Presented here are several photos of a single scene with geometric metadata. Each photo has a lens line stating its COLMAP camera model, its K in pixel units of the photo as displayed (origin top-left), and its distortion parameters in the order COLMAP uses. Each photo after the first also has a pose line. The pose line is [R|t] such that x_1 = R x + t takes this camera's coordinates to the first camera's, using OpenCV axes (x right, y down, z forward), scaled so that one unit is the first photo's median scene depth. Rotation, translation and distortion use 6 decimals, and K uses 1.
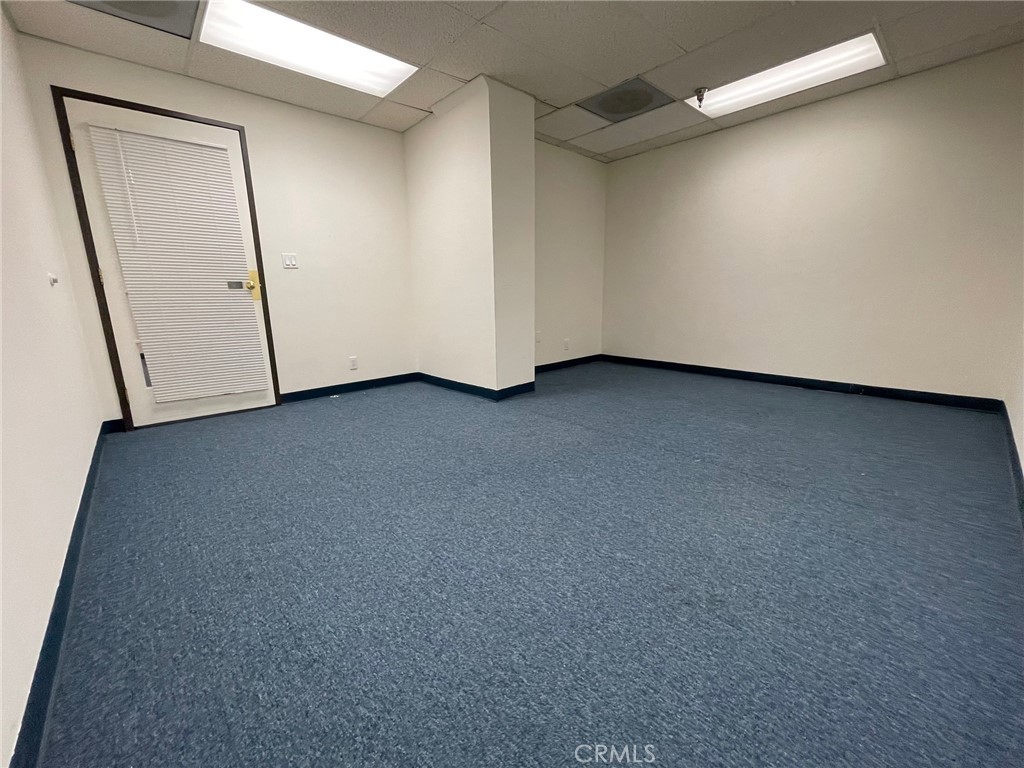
lens RADIAL K [[413.8, 0, 507.6], [0, 413.8, 382.9], [0, 0, 1]] dist [-0.015492, 0.000502]
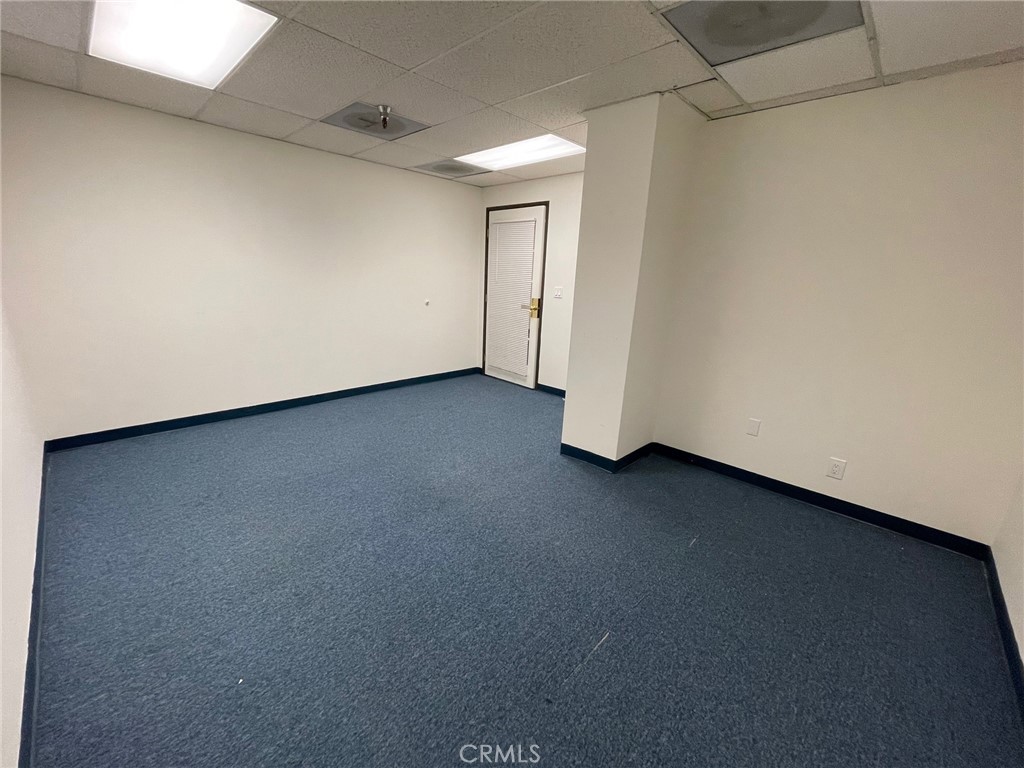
lens RADIAL K [[413.8, 0, 507.1], [0, 413.8, 385.0], [0, 0, 1]] dist [-0.015492, 0.000502]
pose [[0.064873, 0.283419, -0.956799, 0.867317], [-0.245033, 0.933988, 0.260049, -0.332665], [0.967342, 0.217578, 0.130038, 0.743615]]
